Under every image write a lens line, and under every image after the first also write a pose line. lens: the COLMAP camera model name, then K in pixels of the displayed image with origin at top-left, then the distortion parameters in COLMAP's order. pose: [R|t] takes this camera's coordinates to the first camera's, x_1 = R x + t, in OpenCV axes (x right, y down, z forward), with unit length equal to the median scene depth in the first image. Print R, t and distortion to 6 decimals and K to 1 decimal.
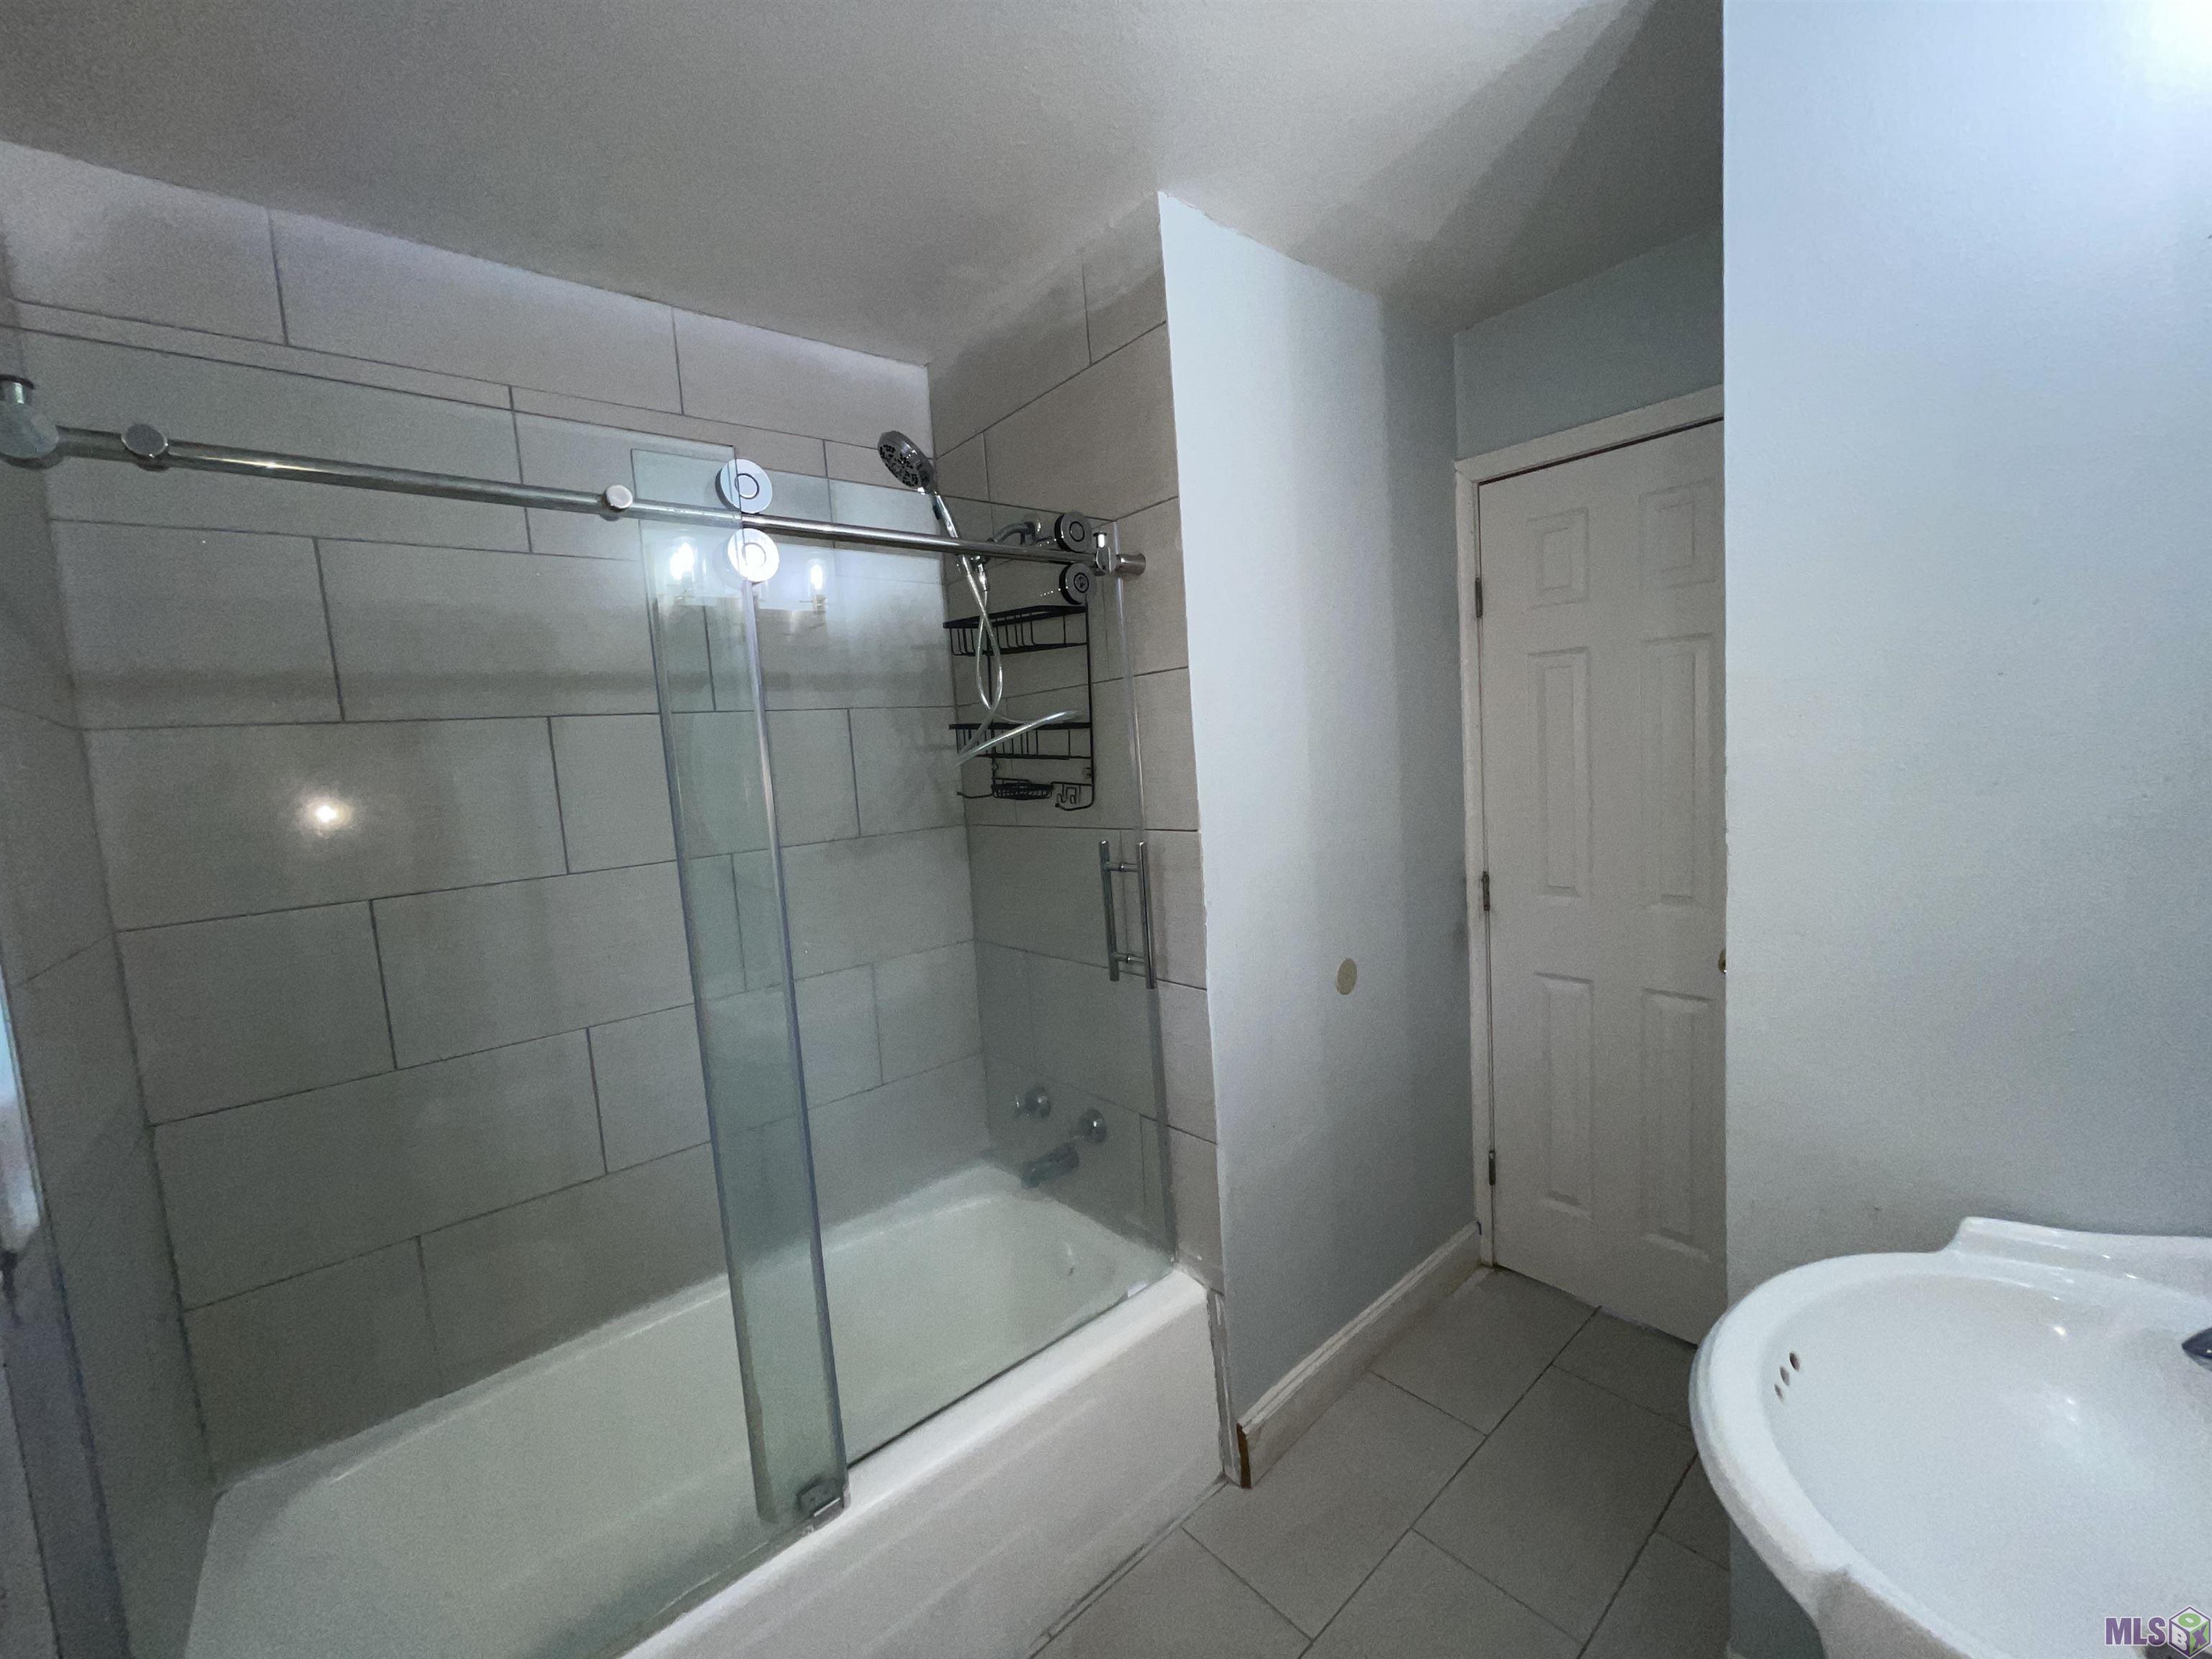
lens RADIAL K [[889.6, 0, 1096.4], [0, 889.6, 831.3], [0, 0, 1]] dist [-0.007336, 0.005671]
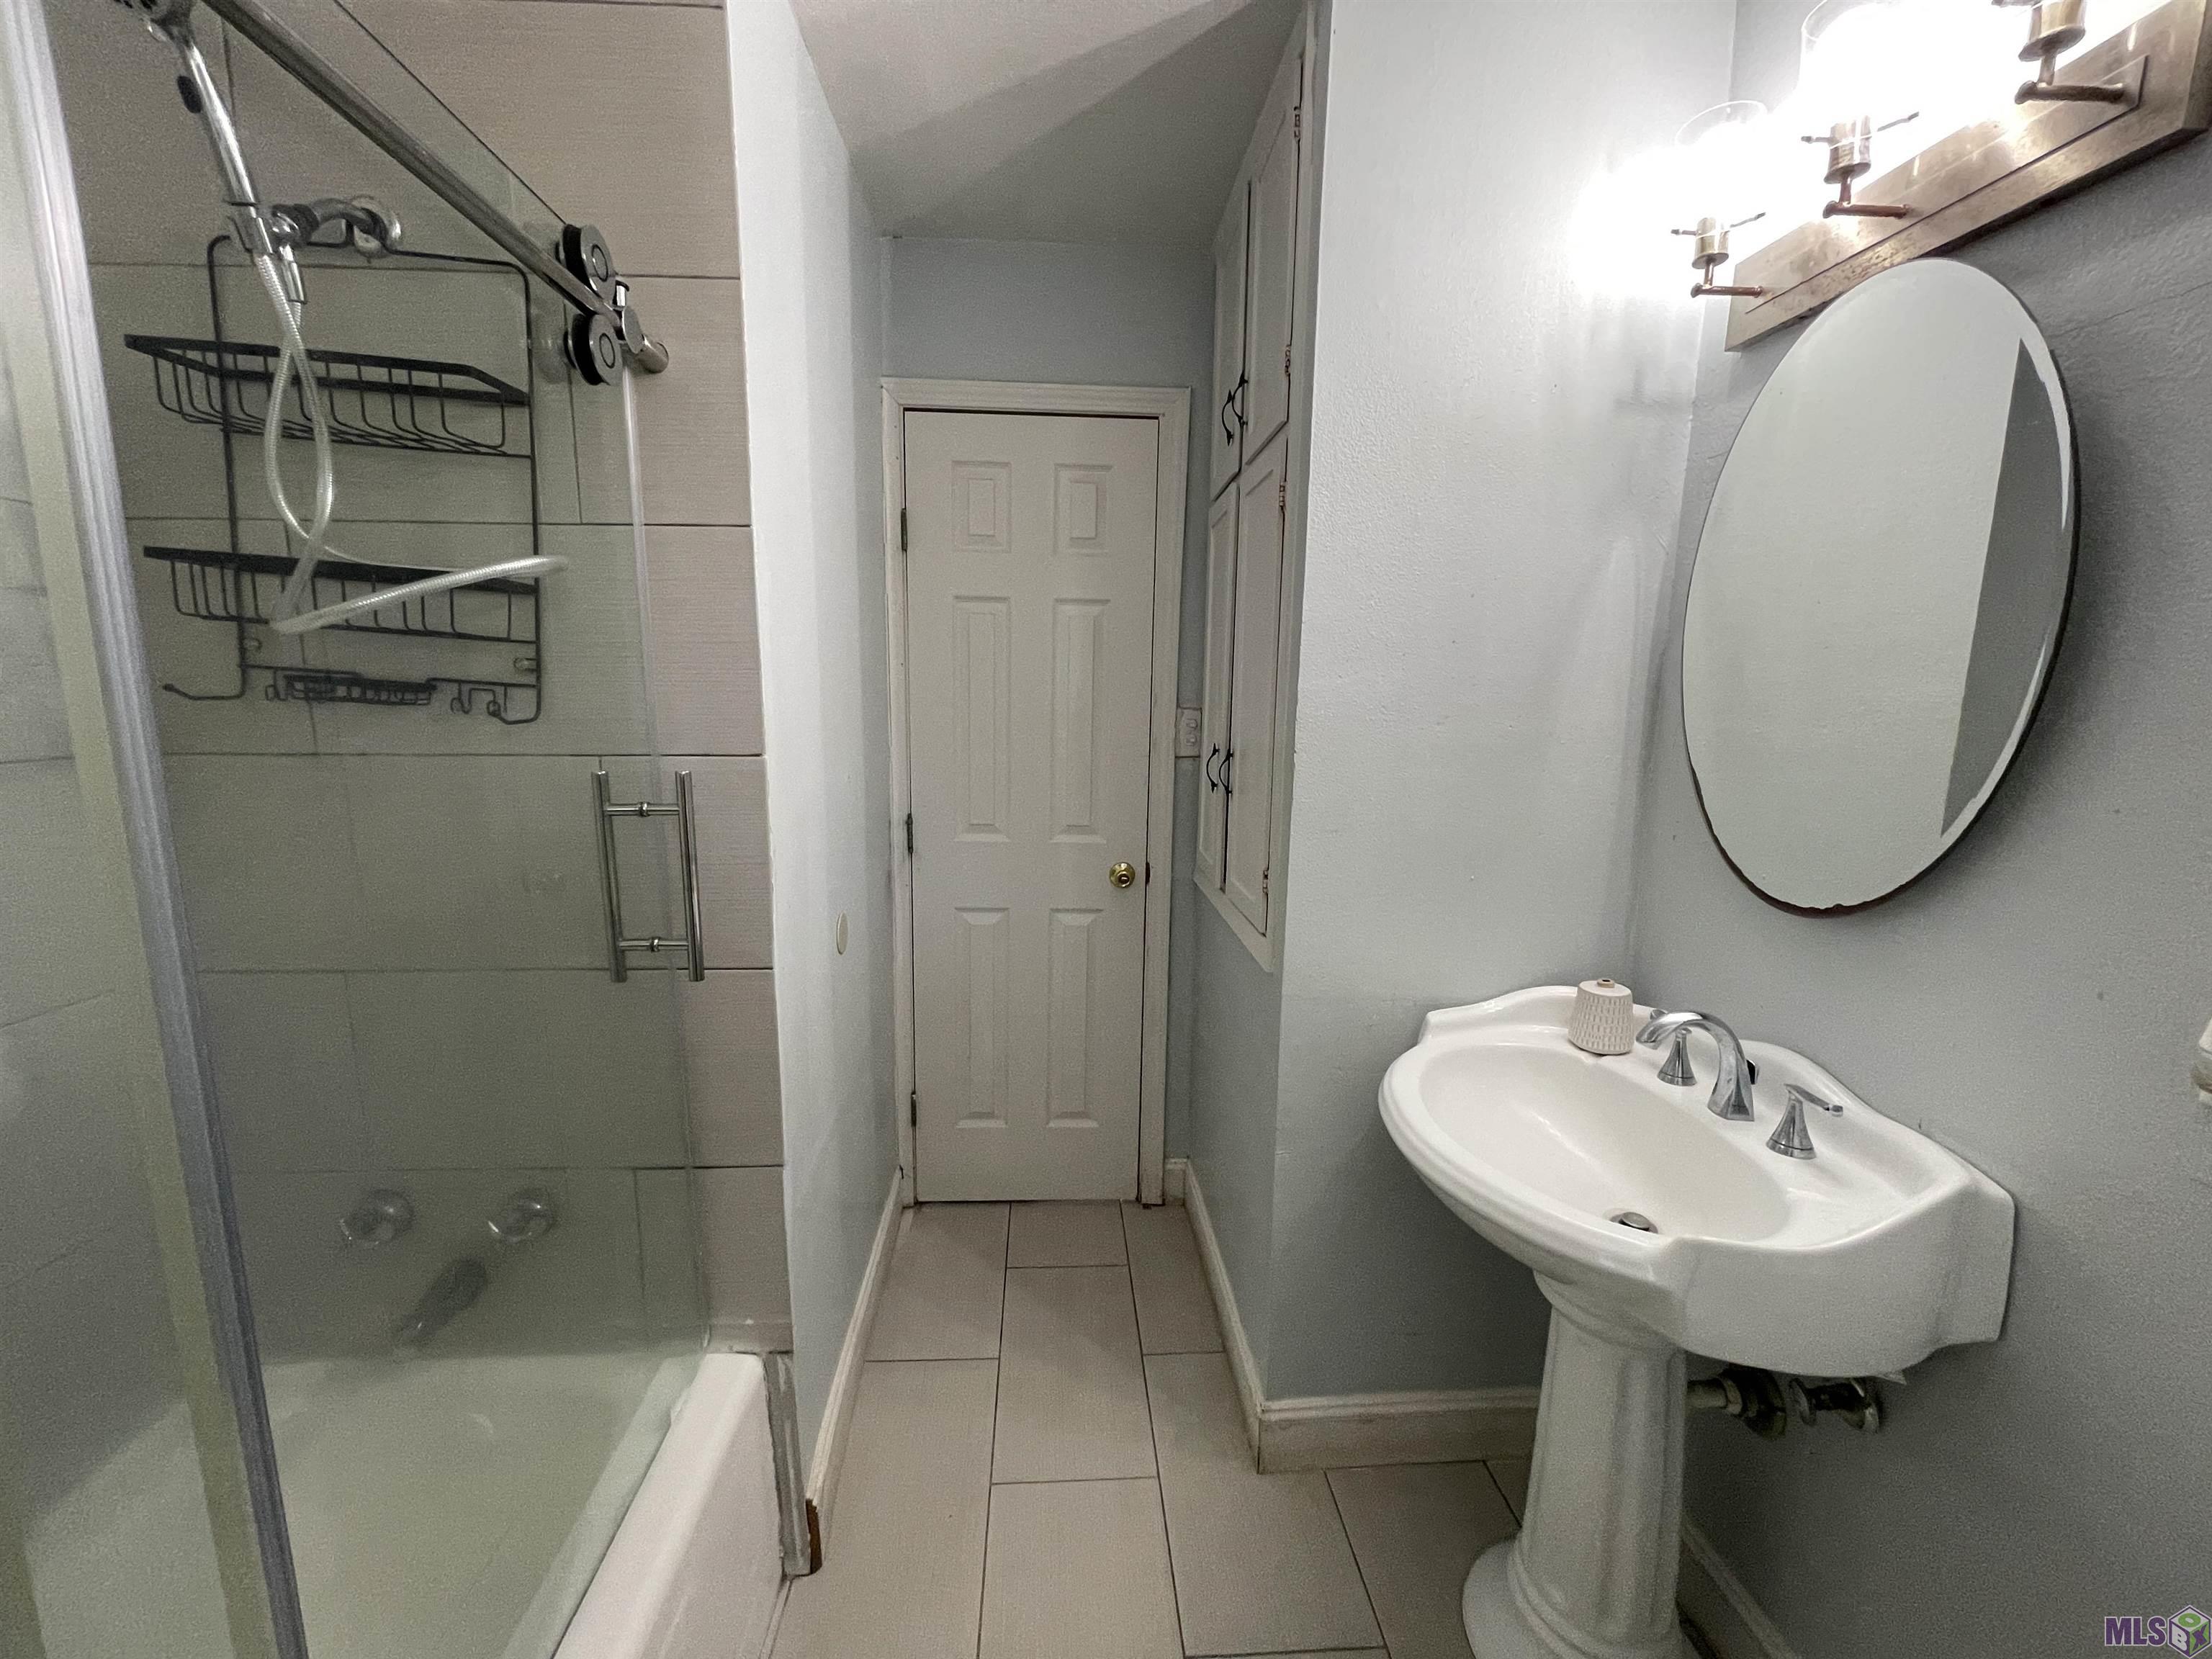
lens RADIAL K [[889.6, 0, 1096.4], [0, 889.6, 831.3], [0, 0, 1]] dist [-0.007336, 0.005671]
pose [[0.607859, -0.046768, 0.792666, -0.272099], [0.018145, 0.998821, 0.045017, 0.030448], [-0.793837, -0.012981, 0.607991, 0.293934]]
